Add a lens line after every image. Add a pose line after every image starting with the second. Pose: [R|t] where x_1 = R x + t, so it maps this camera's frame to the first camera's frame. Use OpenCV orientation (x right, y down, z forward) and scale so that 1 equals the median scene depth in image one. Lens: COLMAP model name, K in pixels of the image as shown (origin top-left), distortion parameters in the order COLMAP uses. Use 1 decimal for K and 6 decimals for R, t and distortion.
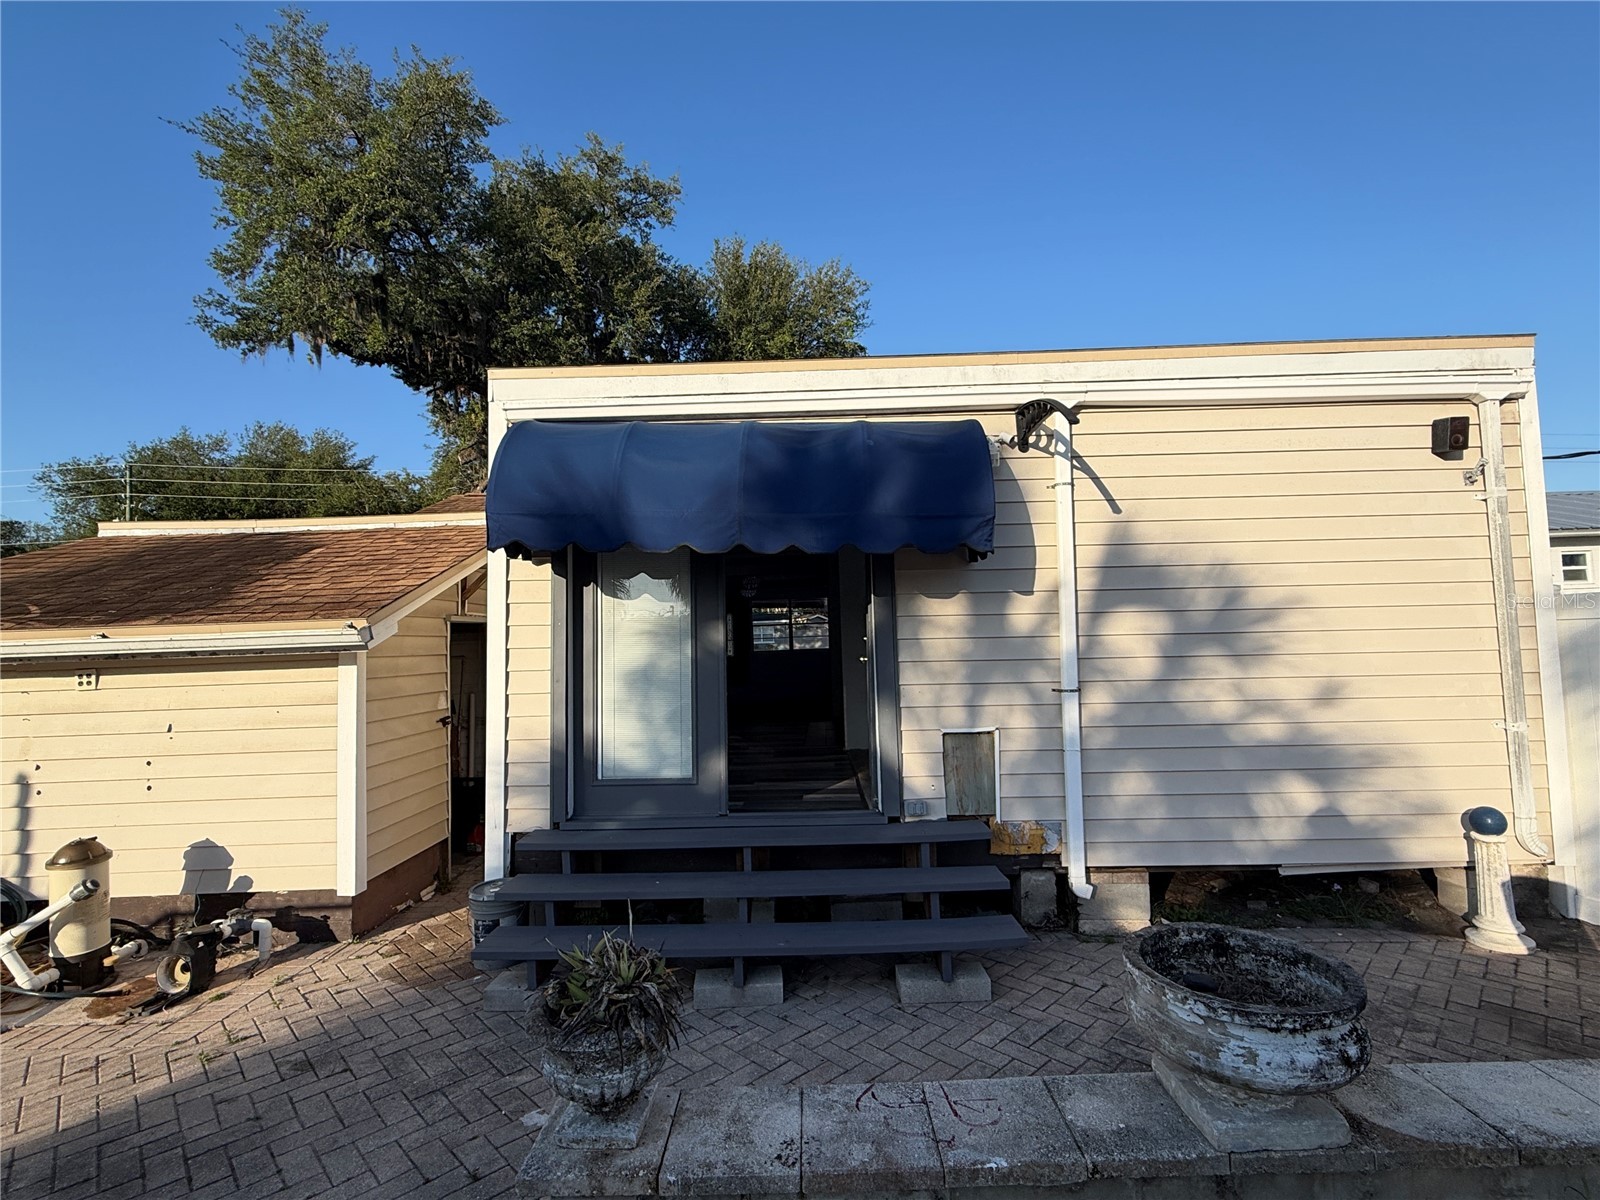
lens RADIAL K [[737.8, 0, 802.0], [0, 737.8, 602.4], [0, 0, 1]] dist [-0.000254, 0.000831]
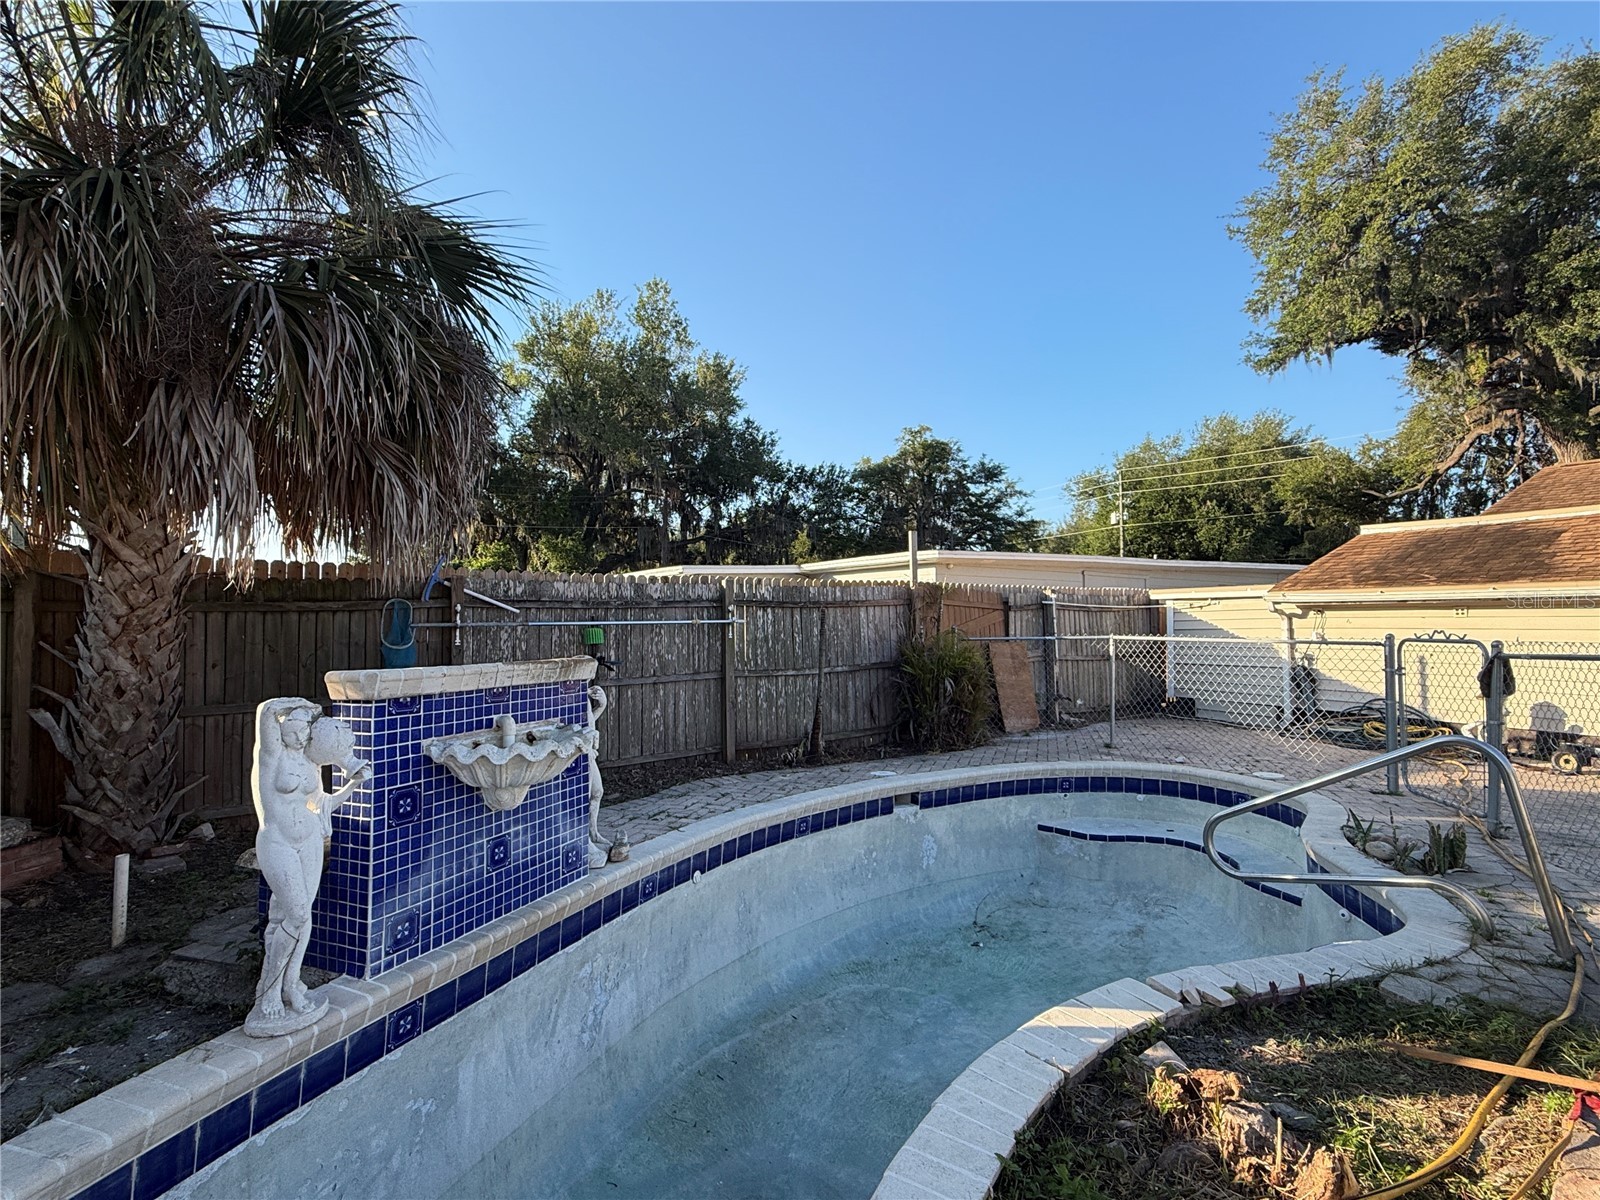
lens RADIAL K [[737.8, 0, 802.0], [0, 737.8, 602.4], [0, 0, 1]] dist [-0.000254, 0.000831]
pose [[0.462546, 0.010207, -0.886537, -0.010165], [0.027329, 0.999294, 0.025764, -0.003431], [0.886174, -0.036145, 0.461940, -0.285233]]
